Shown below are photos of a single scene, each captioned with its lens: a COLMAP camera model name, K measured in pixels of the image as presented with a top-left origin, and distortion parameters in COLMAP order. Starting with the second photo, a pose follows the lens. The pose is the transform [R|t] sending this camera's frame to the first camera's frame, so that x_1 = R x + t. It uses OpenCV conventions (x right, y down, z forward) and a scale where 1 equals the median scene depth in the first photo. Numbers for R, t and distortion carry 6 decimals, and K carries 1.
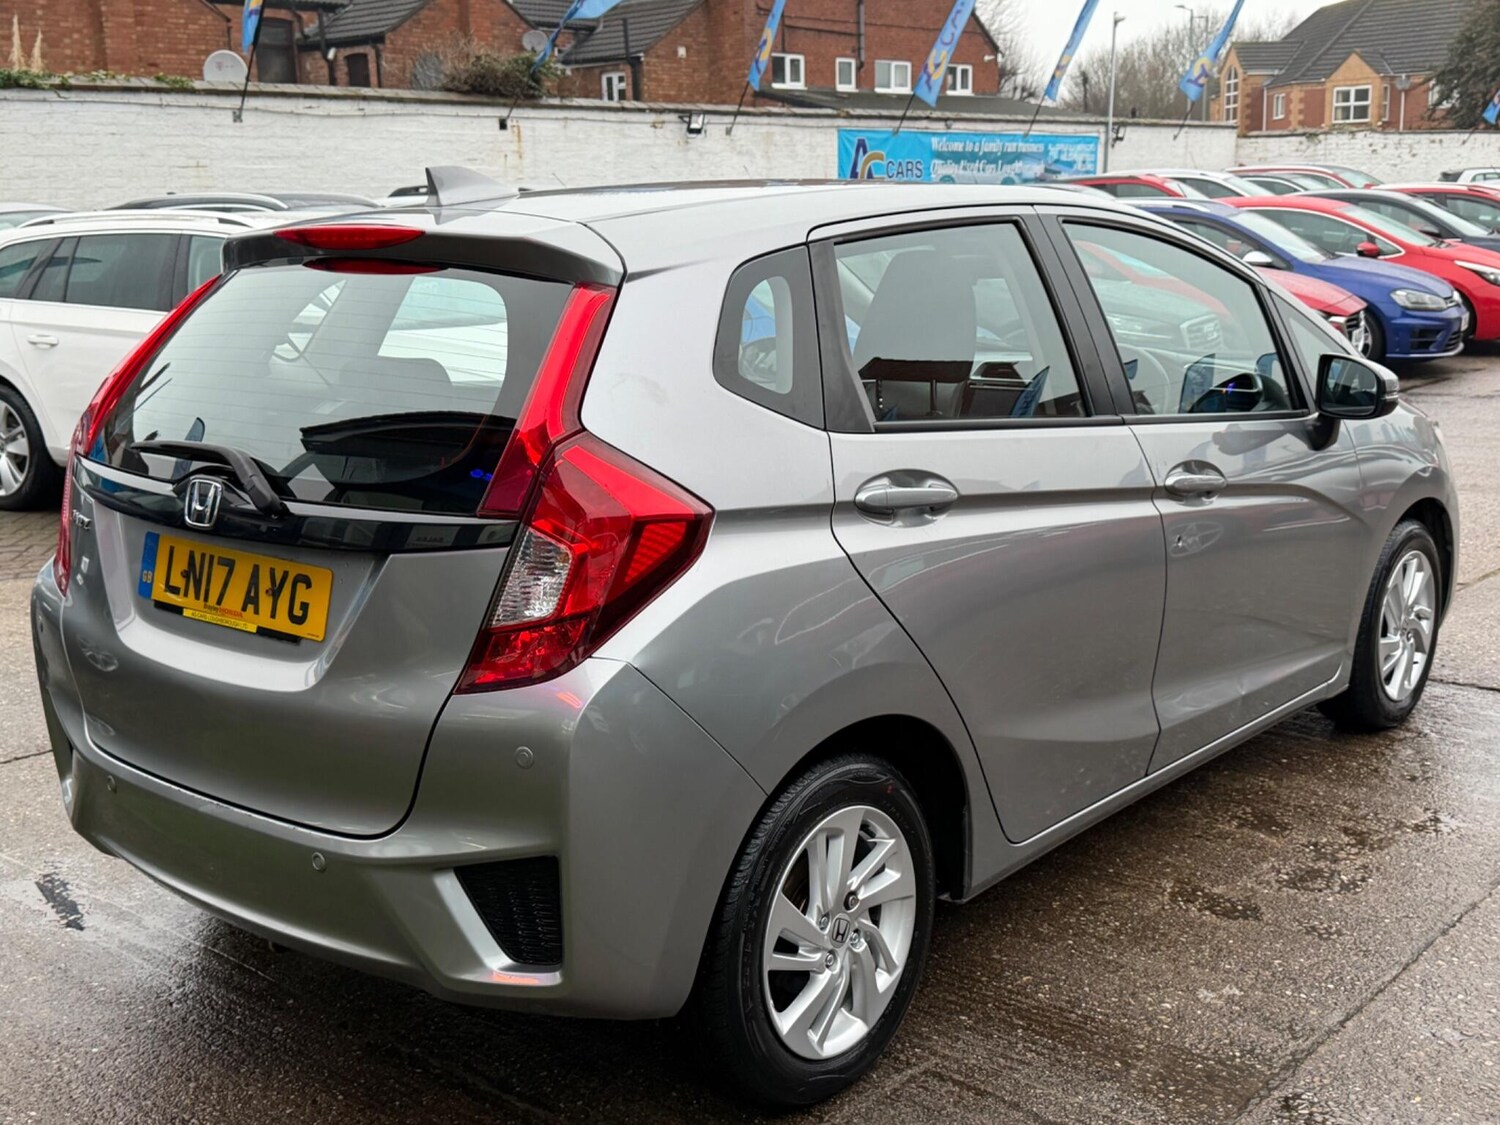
lens RADIAL K [[1692.4, 0, 756.8], [0, 1692.4, 566.5], [0, 0, 1]] dist [0.163524, -0.347148]
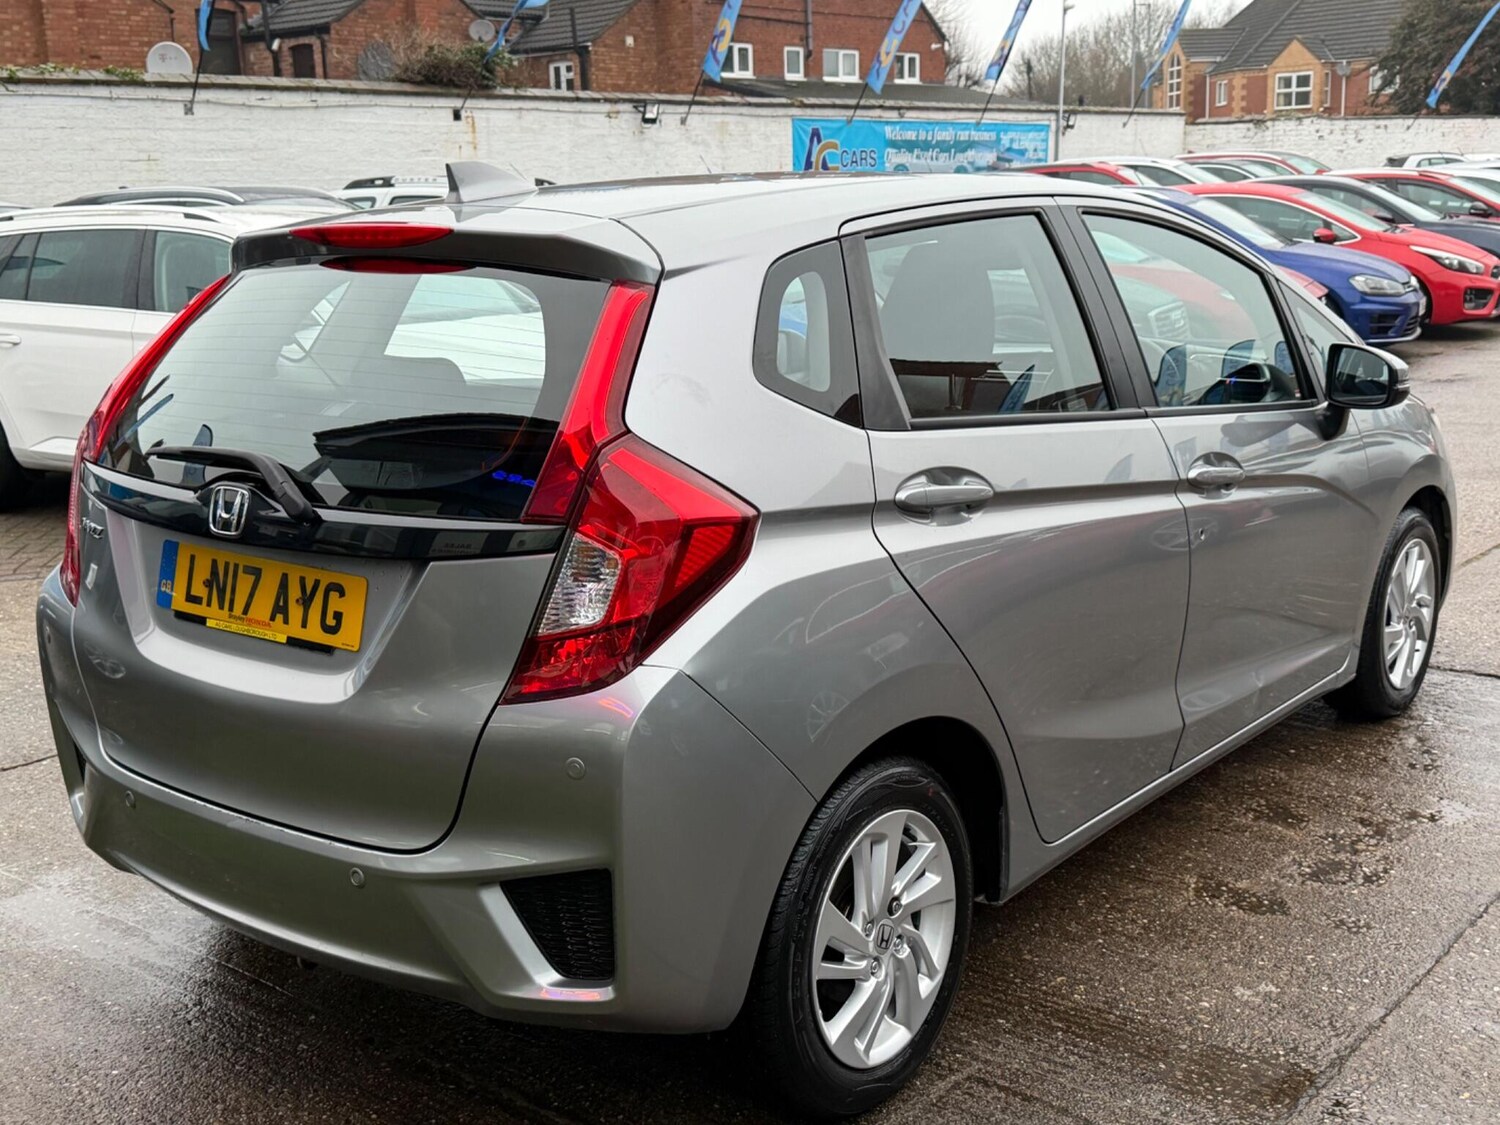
lens RADIAL K [[1692.0, 0, 751.6], [0, 1692.0, 565.0], [0, 0, 1]] dist [0.156170, -0.320420]
pose [[0.999523, -0.013222, 0.027918, -0.040777], [0.013075, 0.999900, 0.005471, -0.005785], [-0.027987, -0.005104, 0.999595, 0.015564]]
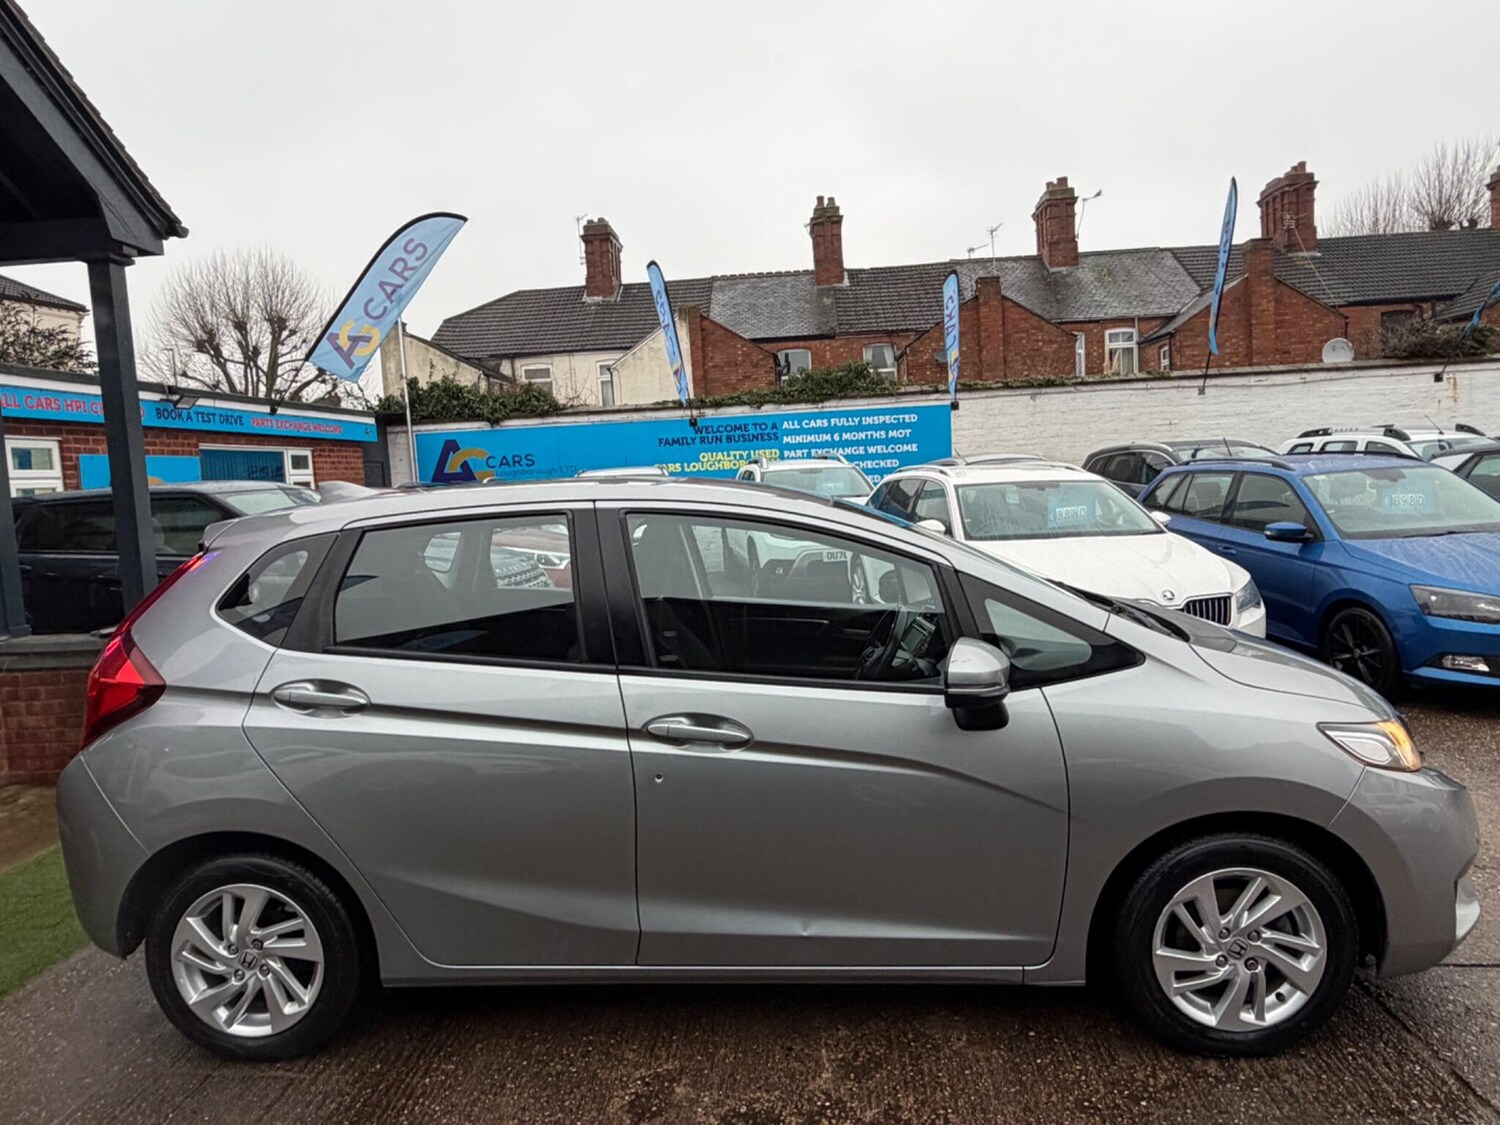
lens RADIAL K [[1026.1, 0, 751.5], [0, 1026.1, 553.8], [0, 0, 1]] dist [-0.002094, -0.000998]
pose [[0.586398, 0.060138, -0.807787, 0.840749], [-0.133990, 0.990704, -0.023512, -0.159377], [0.798864, 0.122023, 0.589005, 0.595783]]
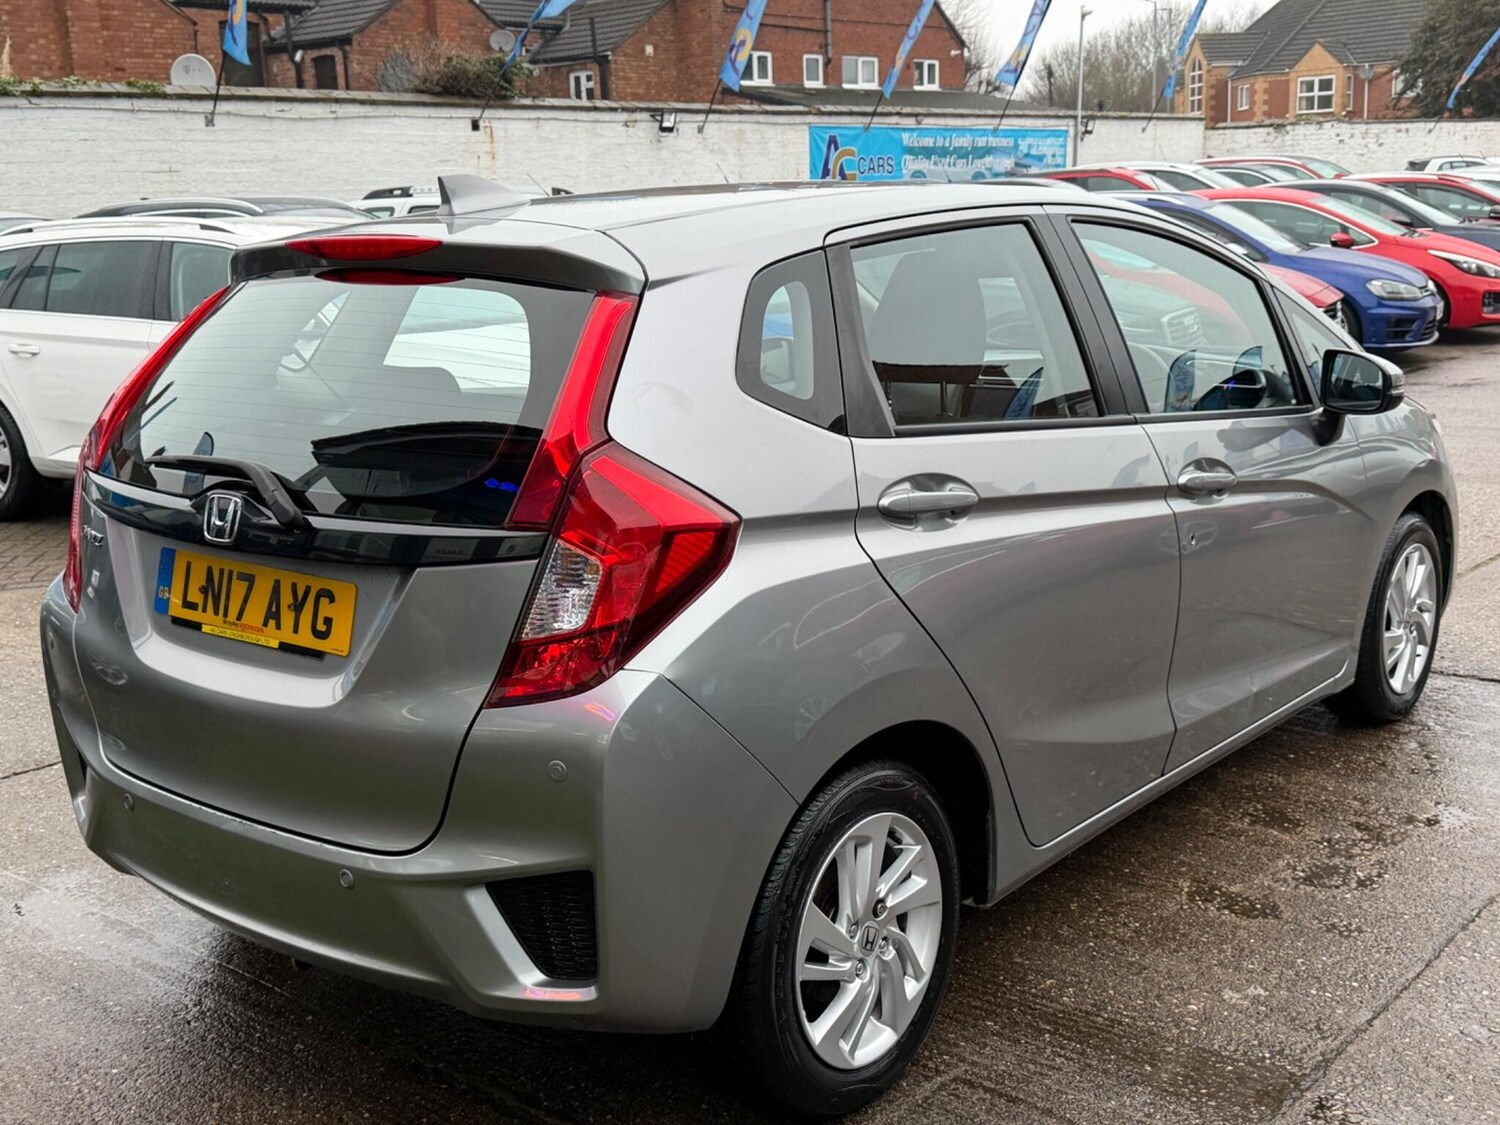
lens RADIAL K [[1691.4, 0, 745.8], [0, 1691.4, 560.1], [0, 0, 1]] dist [0.160598, -0.334219]
pose [[0.999831, -0.014794, 0.010926, -0.023908], [0.014809, 0.999890, -0.001286, -0.005351], [-0.010906, 0.001448, 0.999939, 0.005450]]
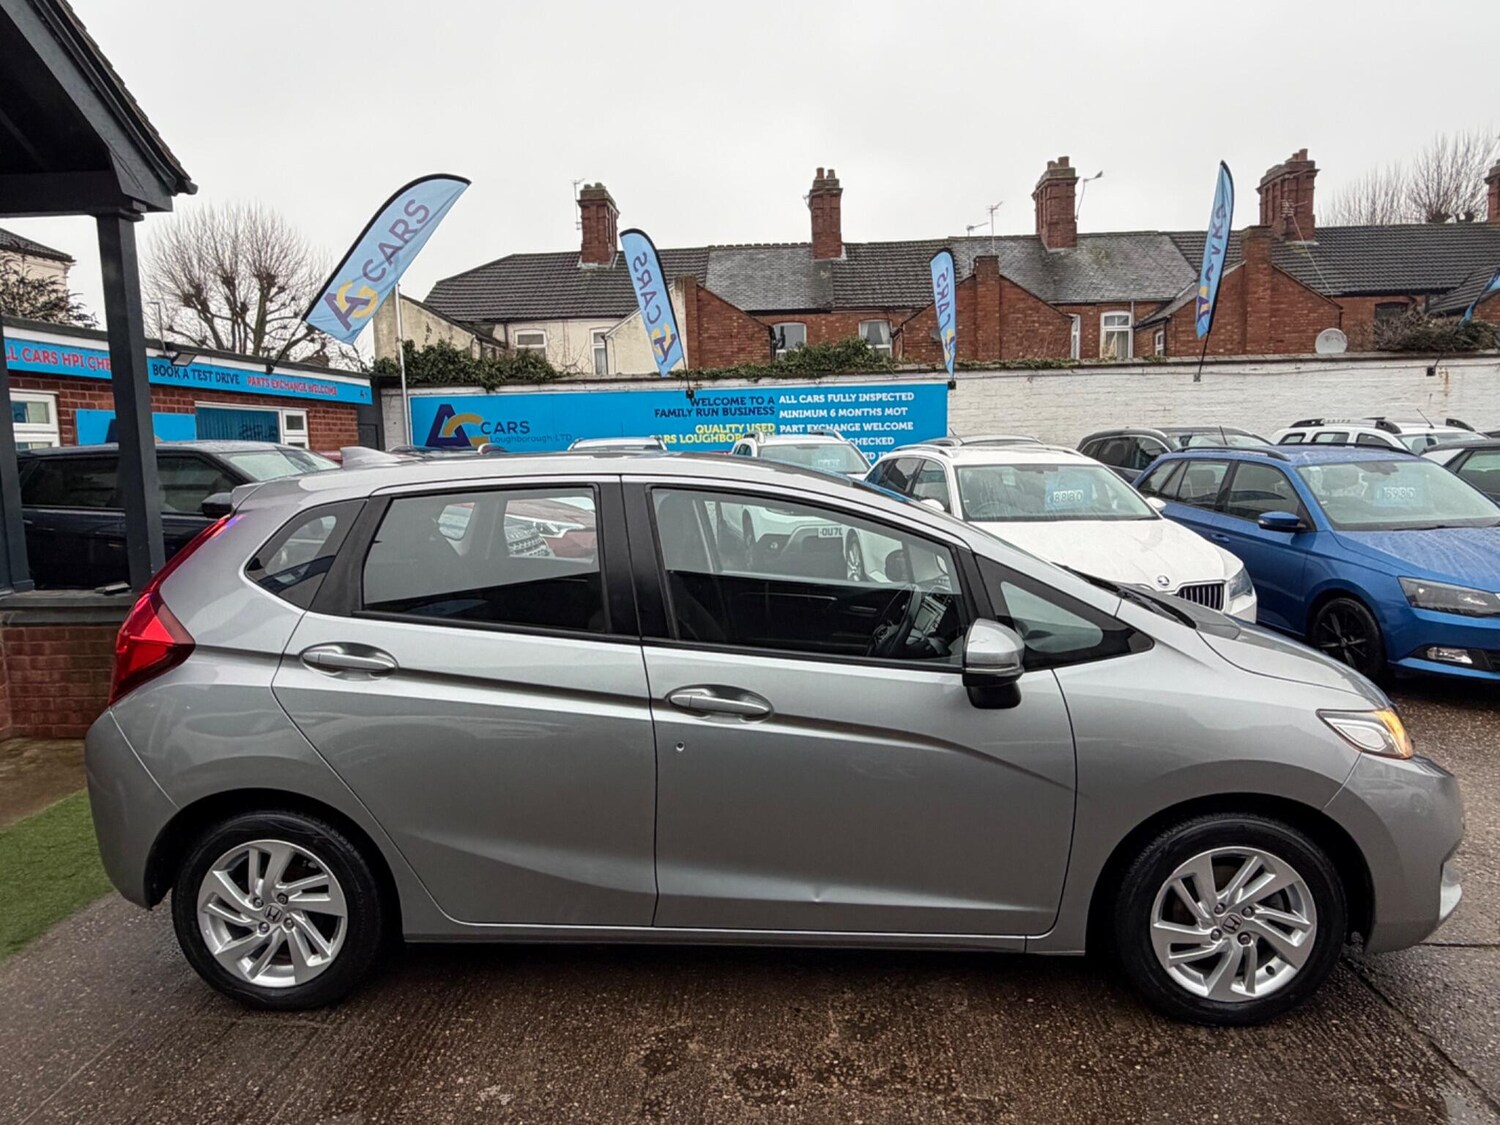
lens RADIAL K [[1027.1, 0, 751.7], [0, 1027.1, 558.5], [0, 0, 1]] dist [-0.002568, -0.000508]
pose [[0.595975, 0.101369, -0.796579, 0.837690], [-0.161261, 0.986900, 0.004938, -0.157997], [0.786644, 0.125514, 0.604515, 0.563272]]
